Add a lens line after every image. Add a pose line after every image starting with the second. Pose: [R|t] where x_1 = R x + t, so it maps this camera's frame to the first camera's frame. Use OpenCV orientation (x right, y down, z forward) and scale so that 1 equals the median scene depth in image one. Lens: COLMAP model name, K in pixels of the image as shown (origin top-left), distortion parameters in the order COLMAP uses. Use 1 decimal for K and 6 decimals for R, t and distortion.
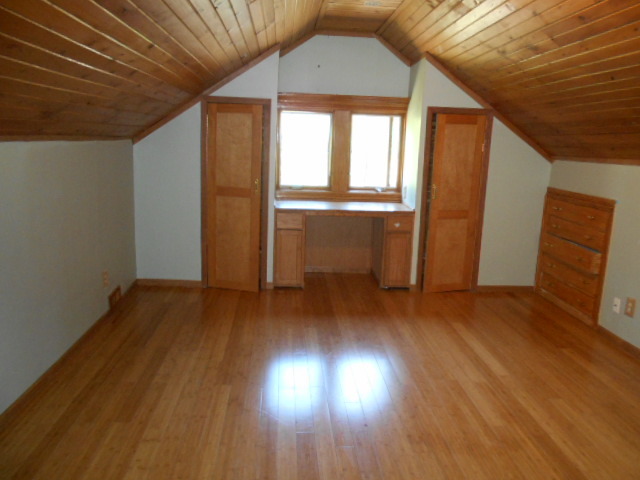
lens RADIAL K [[488.8, 0, 325.0], [0, 488.8, 240.2], [0, 0, 1]] dist [-0.013150, 0.001637]
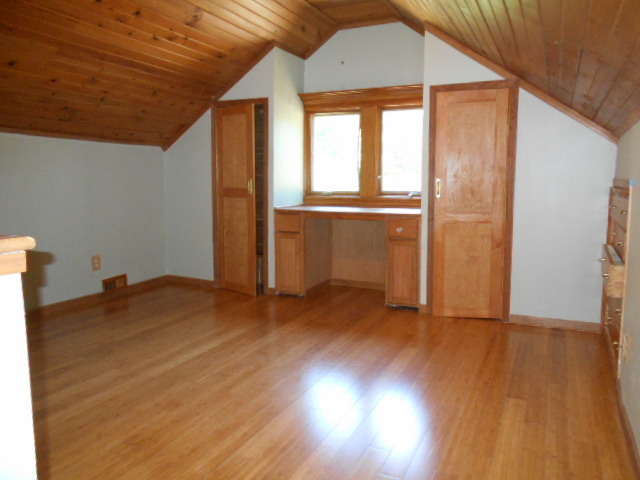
lens RADIAL K [[488.8, 0, 322.1], [0, 488.8, 239.7], [0, 0, 1]] dist [-0.013150, 0.001637]
pose [[0.871316, 0.024235, -0.490123, 0.440344], [-0.069079, 0.994892, -0.073611, 0.055942], [0.485835, 0.097996, 0.868539, 0.208278]]
